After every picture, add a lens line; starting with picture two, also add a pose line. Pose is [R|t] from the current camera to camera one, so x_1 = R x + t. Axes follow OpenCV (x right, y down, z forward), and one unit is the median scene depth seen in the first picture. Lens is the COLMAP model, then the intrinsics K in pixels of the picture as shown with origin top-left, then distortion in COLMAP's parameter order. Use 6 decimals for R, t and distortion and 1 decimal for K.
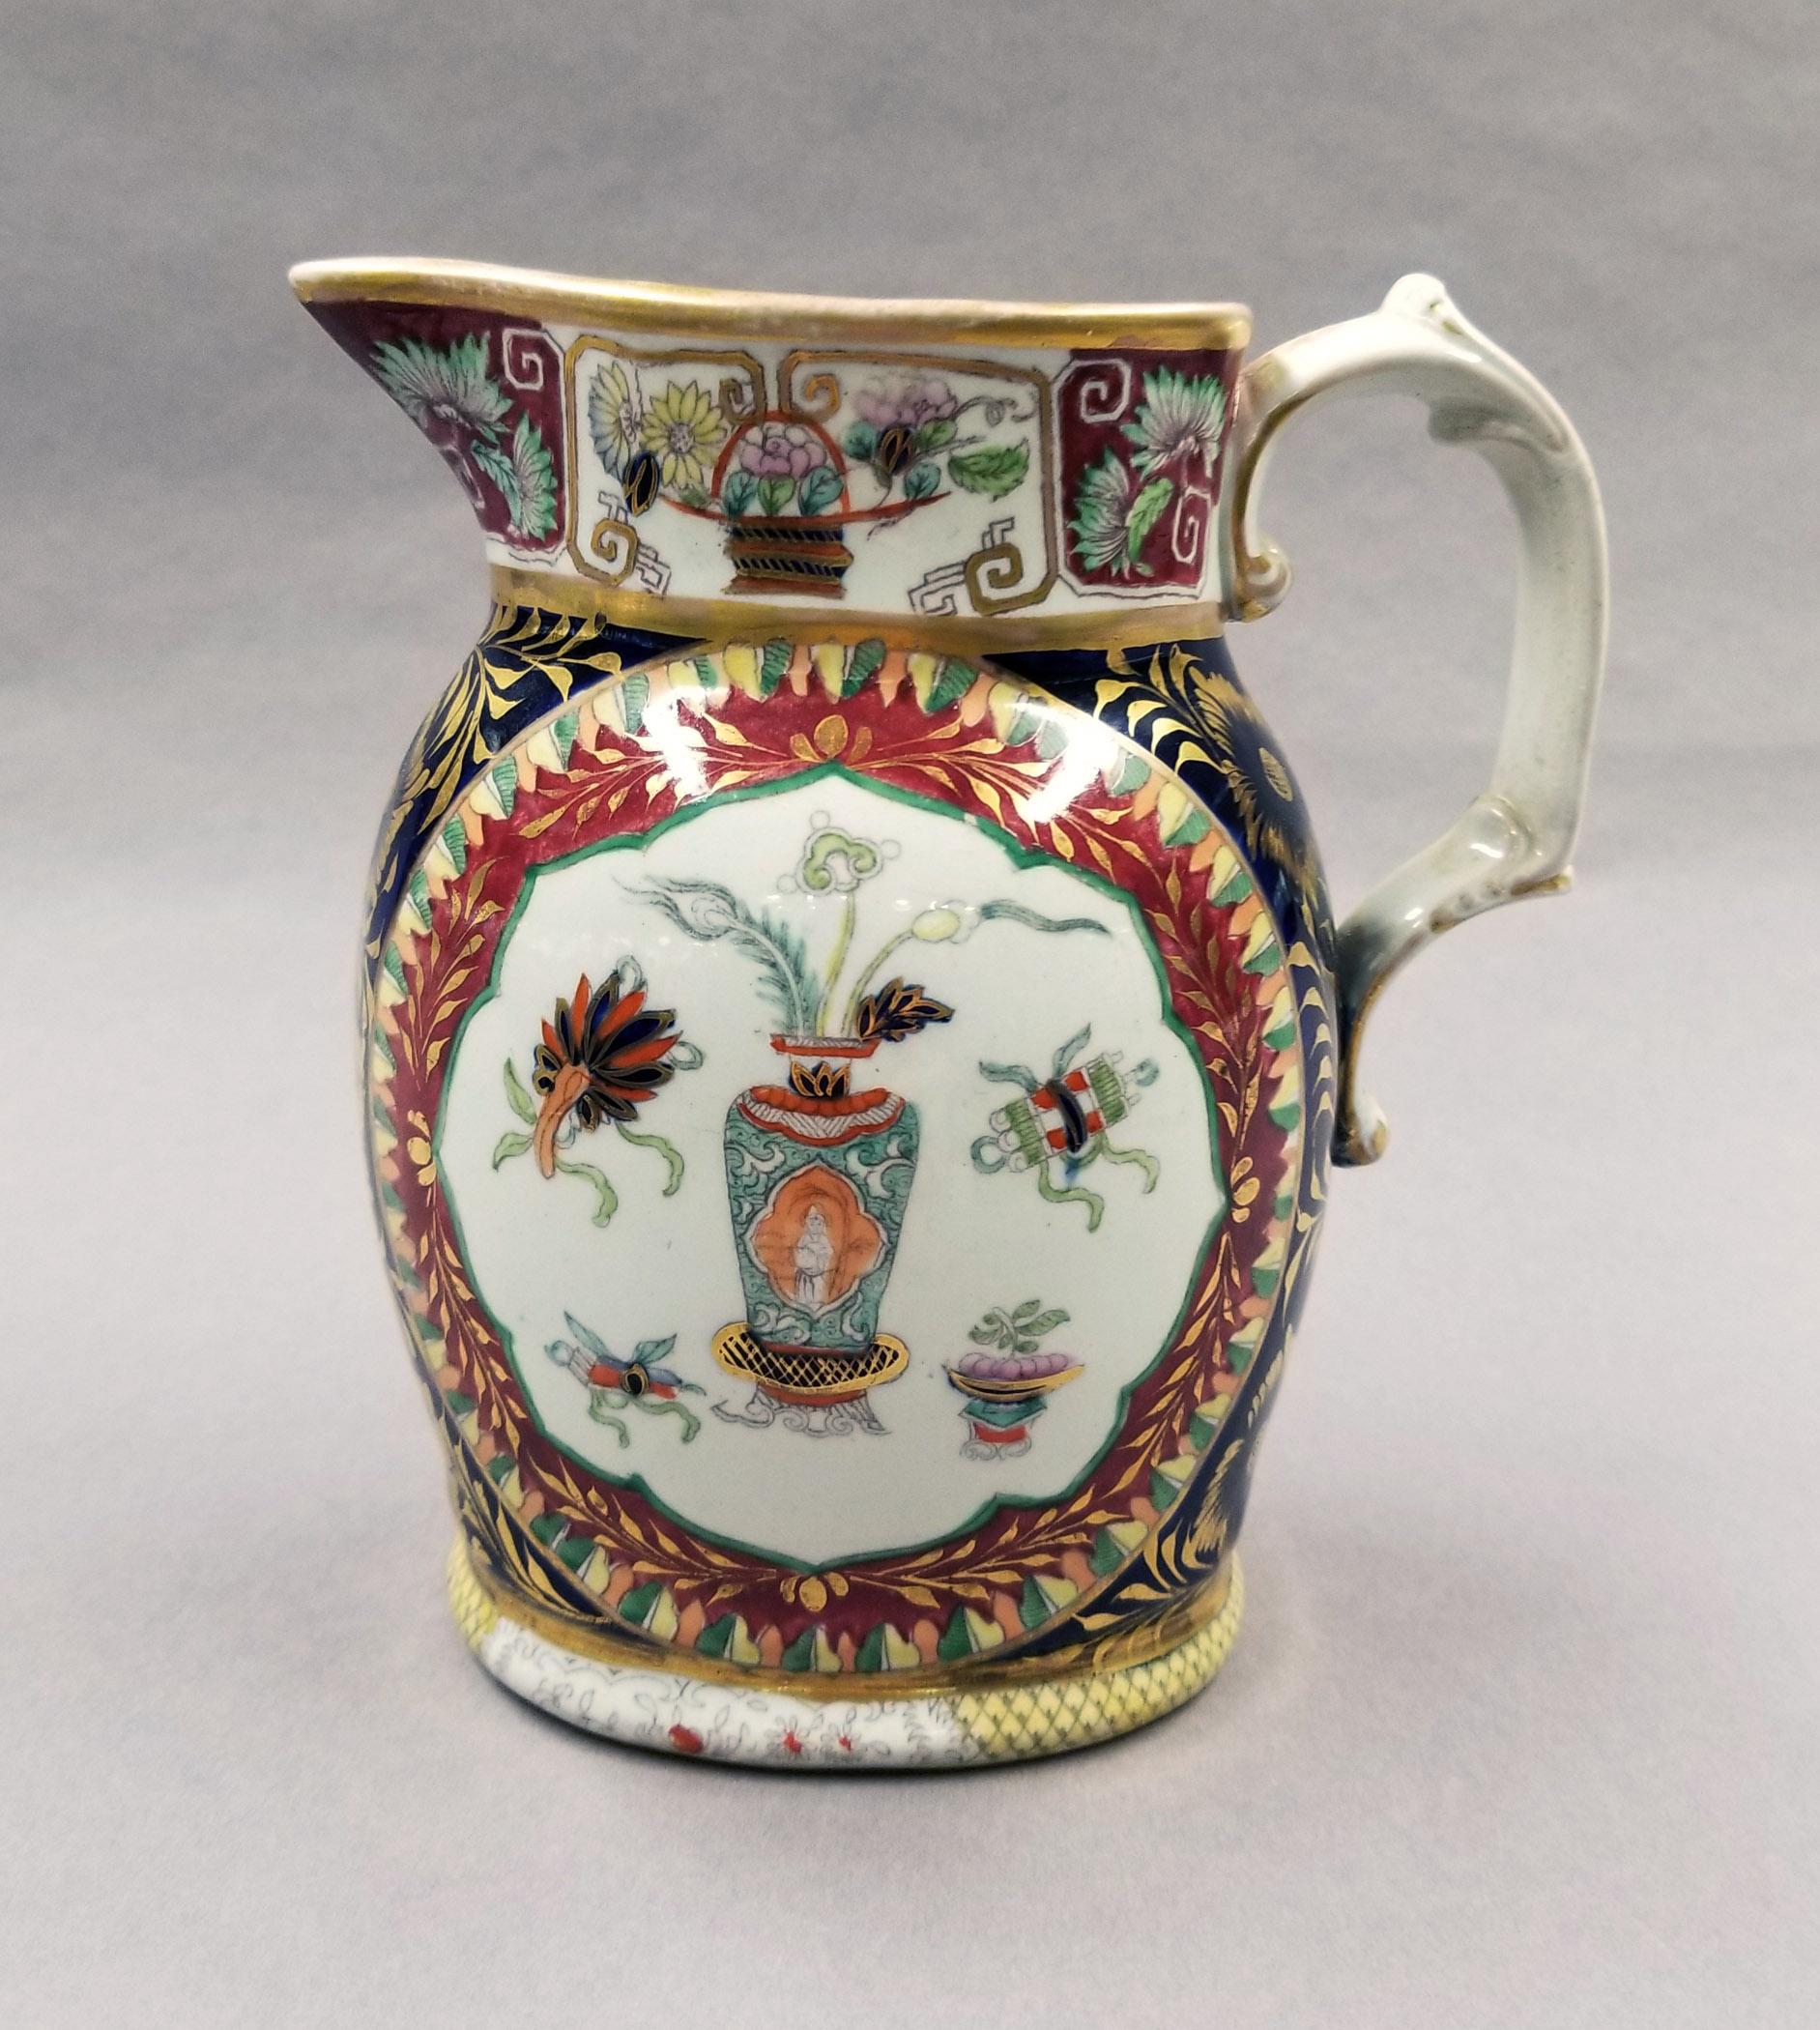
lens RADIAL K [[1719.9, 0, 910.9], [0, 1719.9, 1011.2], [0, 0, 1]] dist [0.093203, 0.002141]
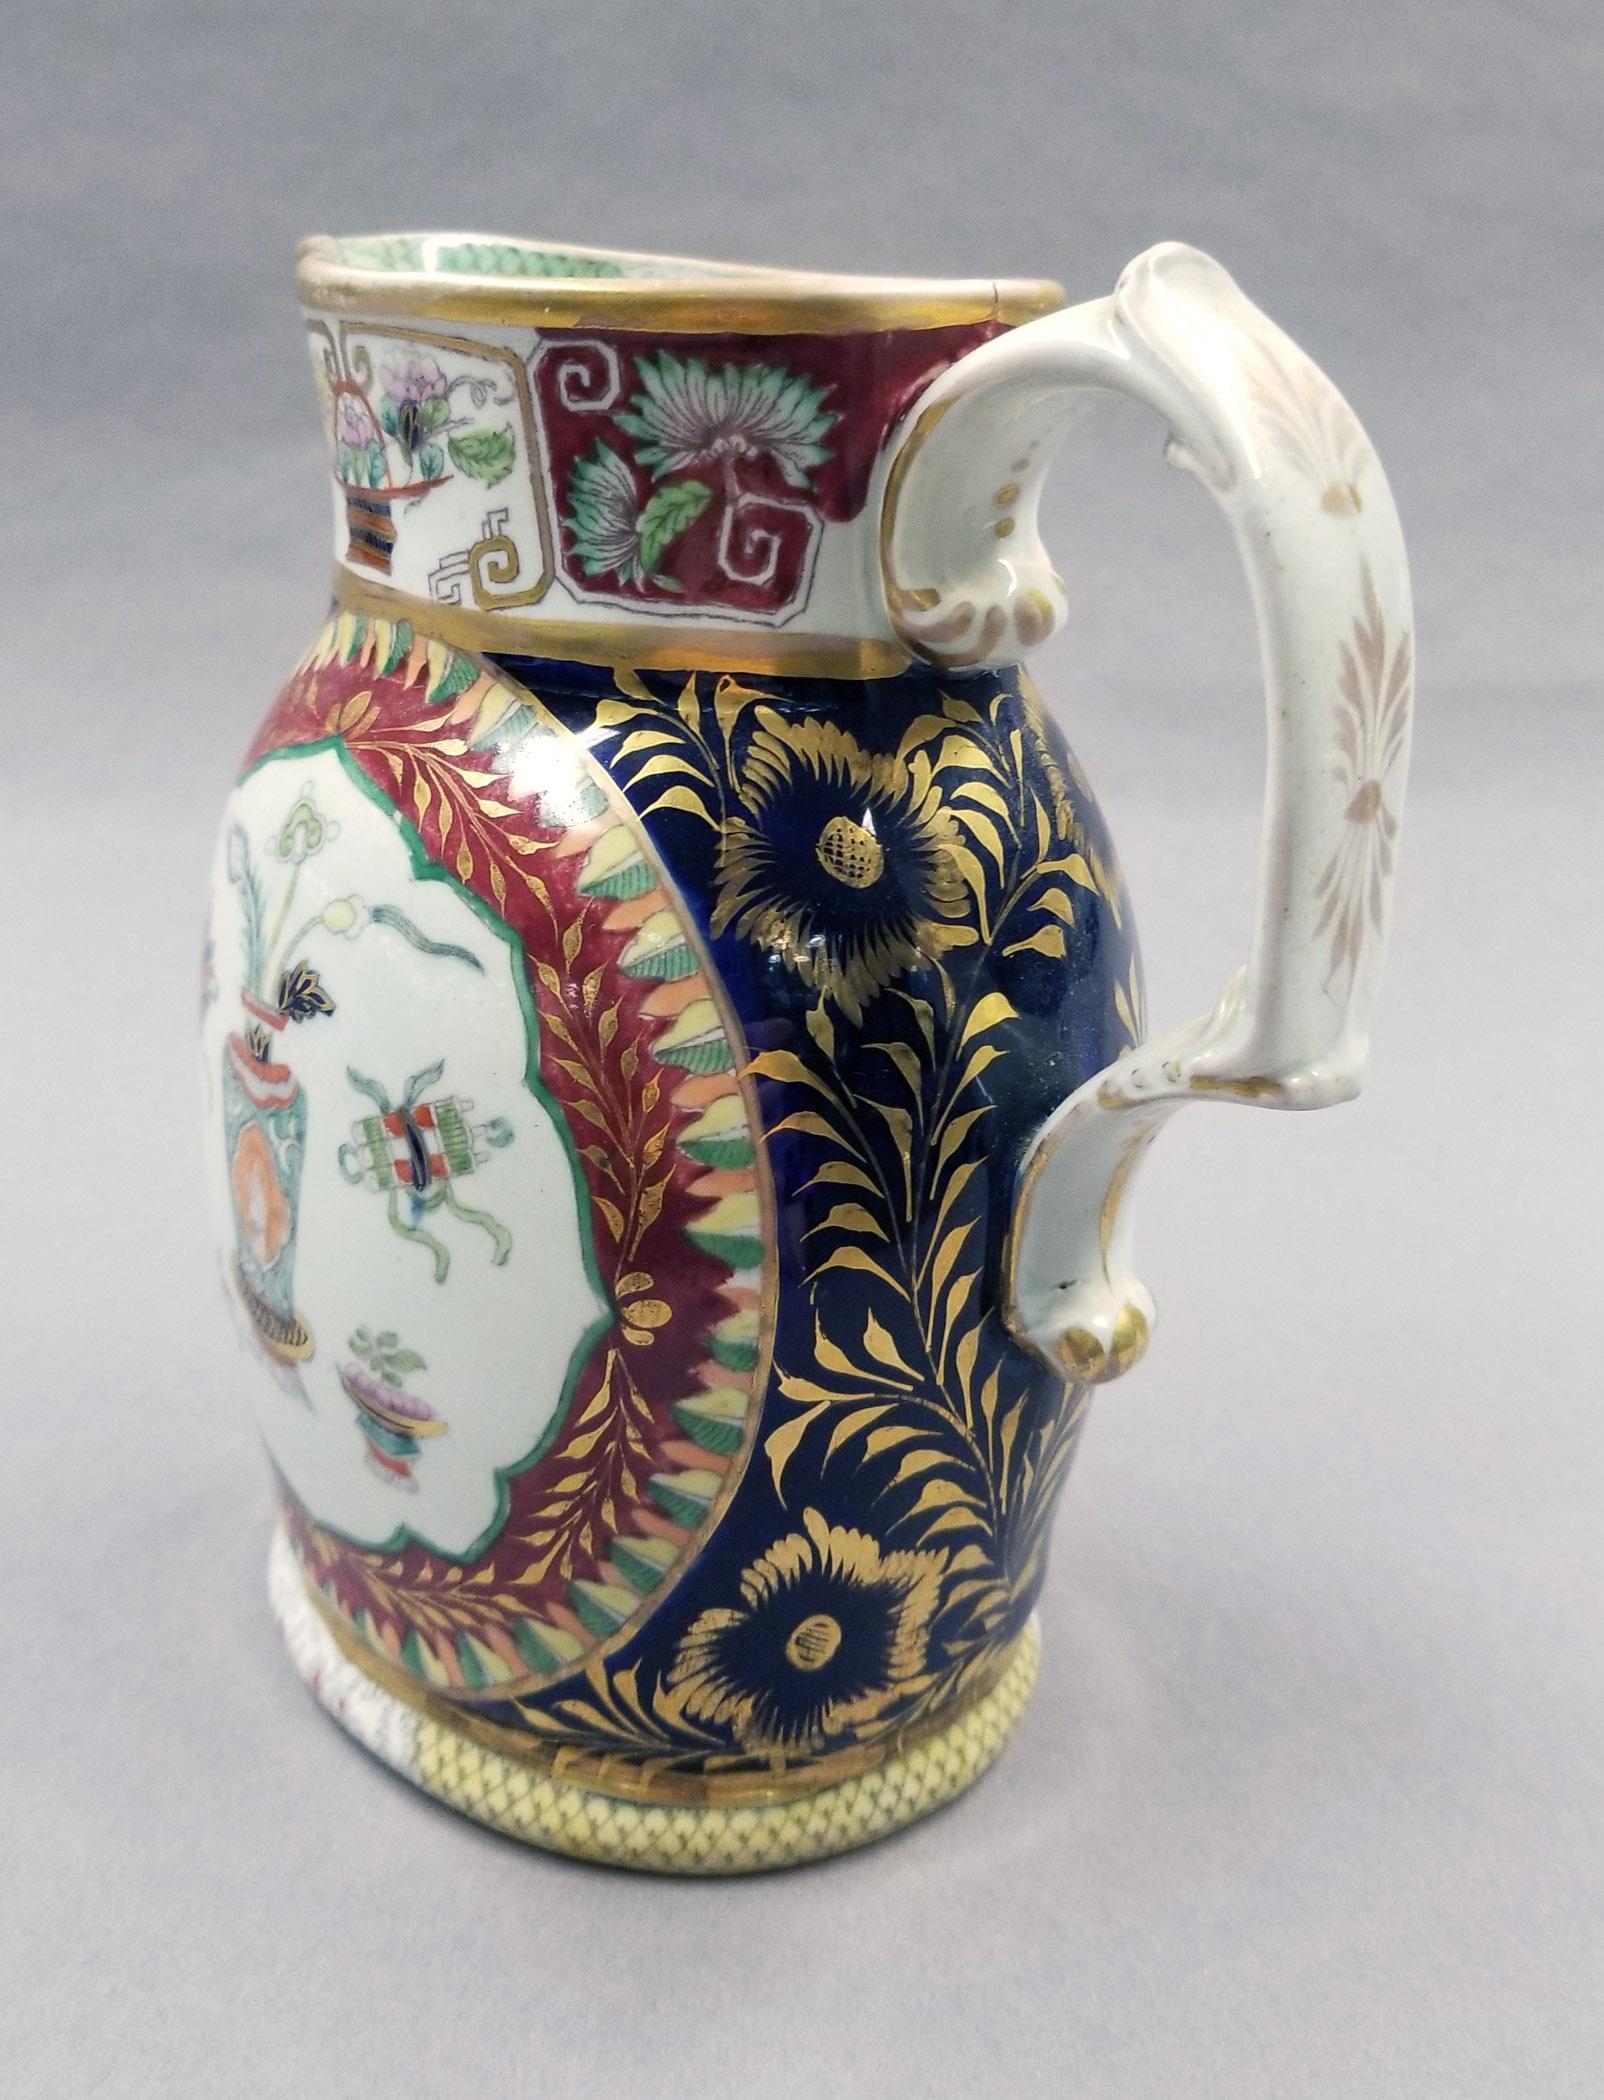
lens RADIAL K [[1754.7, 0, 790.6], [0, 1754.7, 1008.6], [0, 0, 1]] dist [0.070098, -0.005663]
pose [[0.748771, 0.252283, -0.612940, 0.795071], [-0.250155, 0.963906, 0.091148, -0.148064], [0.613812, 0.085081, 0.784854, 0.368793]]
